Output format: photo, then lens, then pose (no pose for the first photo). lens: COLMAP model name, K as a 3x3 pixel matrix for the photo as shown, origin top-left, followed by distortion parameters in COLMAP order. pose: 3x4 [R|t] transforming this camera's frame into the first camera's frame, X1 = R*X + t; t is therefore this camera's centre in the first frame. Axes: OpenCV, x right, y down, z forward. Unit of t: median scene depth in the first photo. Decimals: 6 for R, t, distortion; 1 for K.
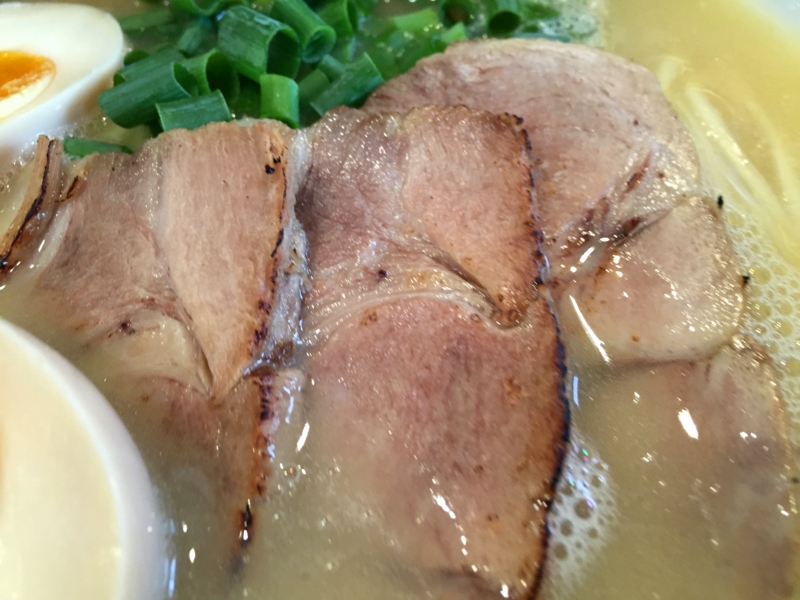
lens RADIAL K [[688.4, 0, 392.0], [0, 688.4, 298.5], [0, 0, 1]] dist [0.052095, -0.102952]
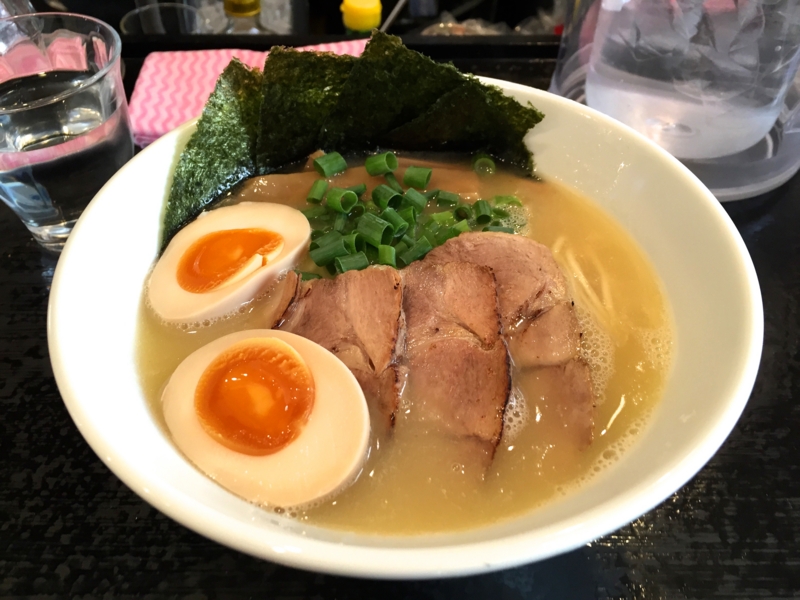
lens RADIAL K [[672.7, 0, 400.0], [0, 672.7, 300.0], [0, 0, 1]] dist [0.056125, -0.091050]
pose [[0.998669, 0.017534, 0.048514, -0.264257], [-0.010857, 0.990838, -0.134617, 0.183856], [-0.050430, 0.133911, 0.989709, -1.389026]]
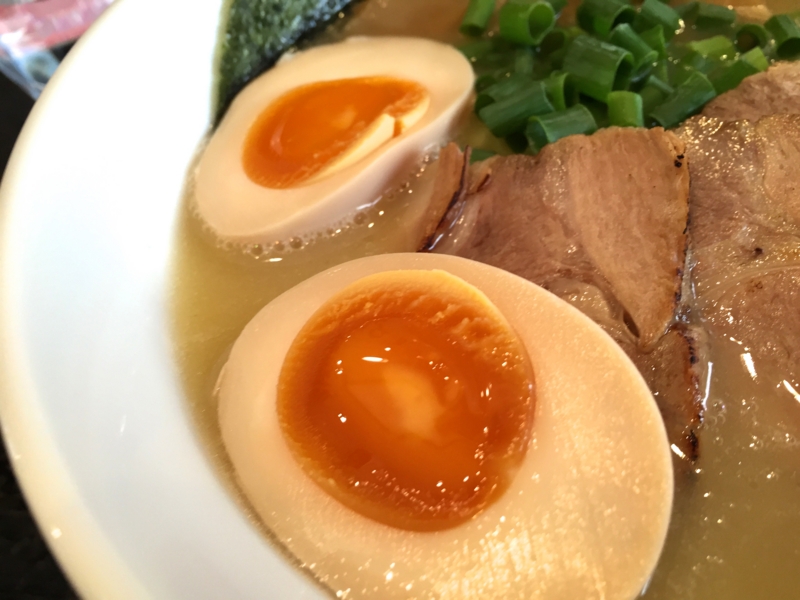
lens RADIAL K [[672.7, 0, 400.0], [0, 672.7, 300.0], [0, 0, 1]] dist [0.056125, -0.091050]
pose [[0.996781, 0.011722, -0.079311, -0.535756], [-0.014575, 0.999264, -0.035495, 0.099339], [0.078836, 0.036537, 0.996218, -0.220431]]
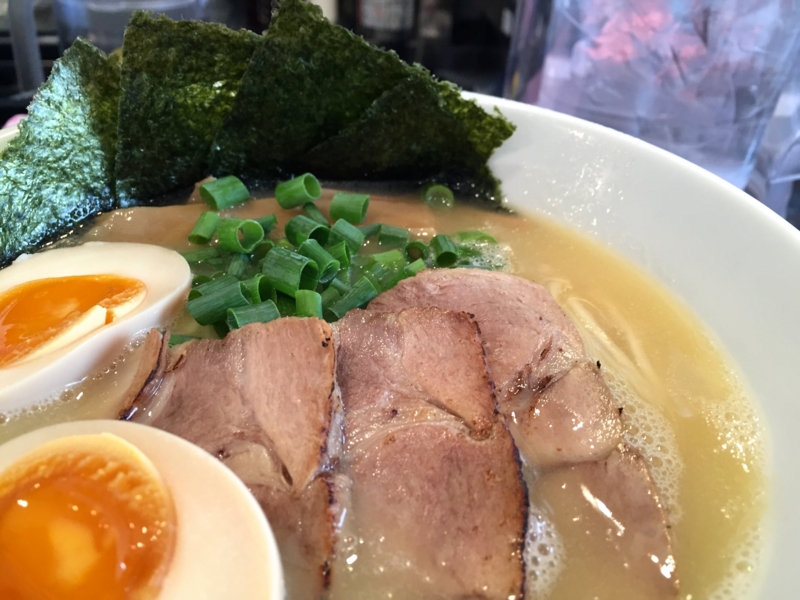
lens RADIAL K [[688.4, 0, 392.0], [0, 688.4, 298.5], [0, 0, 1]] dist [0.052095, -0.102952]
pose [[0.989131, -0.002336, 0.147019, -0.240044], [0.048343, 0.949452, -0.310166, 0.195120], [-0.138863, 0.313902, 0.939246, -0.496430]]
